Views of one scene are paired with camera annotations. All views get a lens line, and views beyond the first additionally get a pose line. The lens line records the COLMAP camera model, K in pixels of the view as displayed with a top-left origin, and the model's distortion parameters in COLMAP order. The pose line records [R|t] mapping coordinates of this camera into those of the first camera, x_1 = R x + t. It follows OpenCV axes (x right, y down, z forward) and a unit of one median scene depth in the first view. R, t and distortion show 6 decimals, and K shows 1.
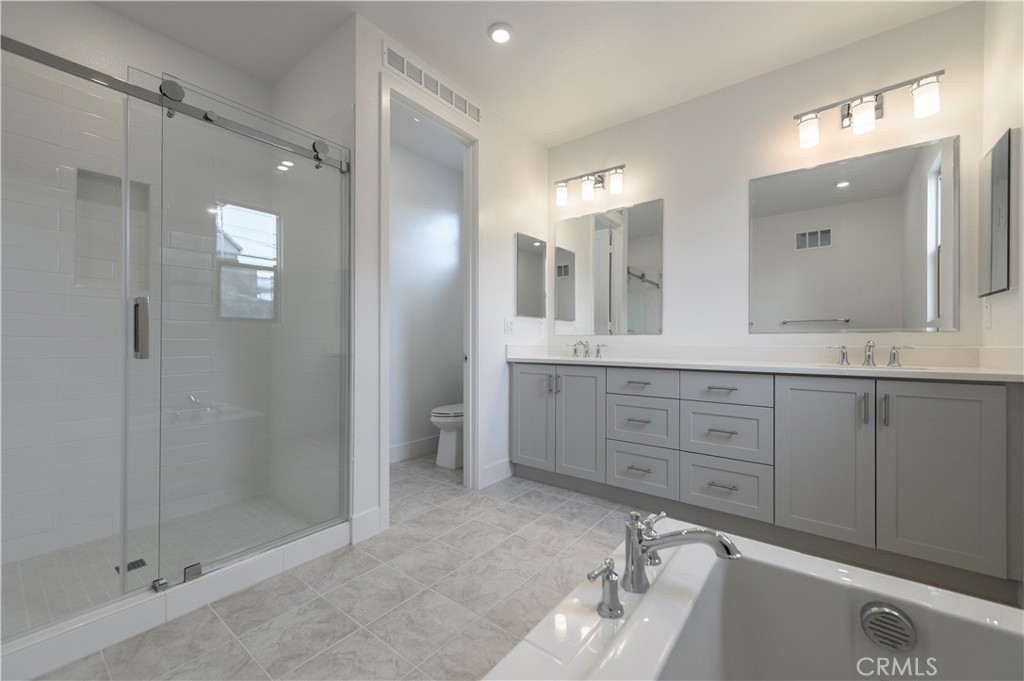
lens RADIAL K [[405.6, 0, 513.2], [0, 405.6, 343.4], [0, 0, 1]] dist [0.016540, -0.001287]
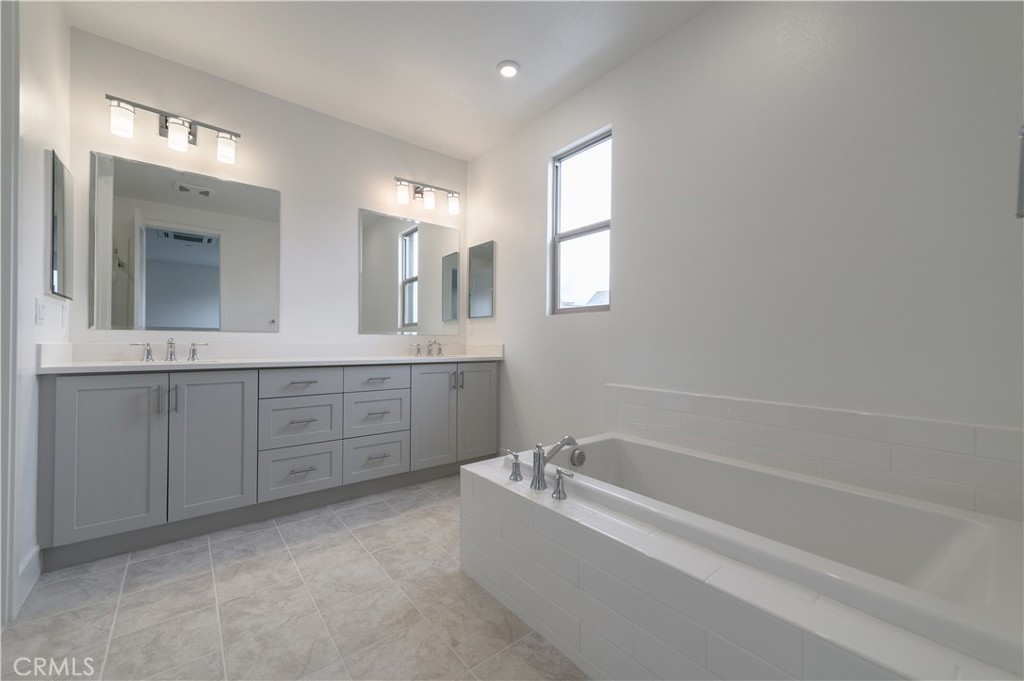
lens RADIAL K [[405.6, 0, 514.1], [0, 405.6, 343.4], [0, 0, 1]] dist [0.016540, -0.001287]
pose [[0.228294, -0.007333, 0.973565, -0.552365], [-0.003217, 0.999960, 0.008286, -0.007312], [-0.973587, -0.005024, 0.228262, 0.293943]]
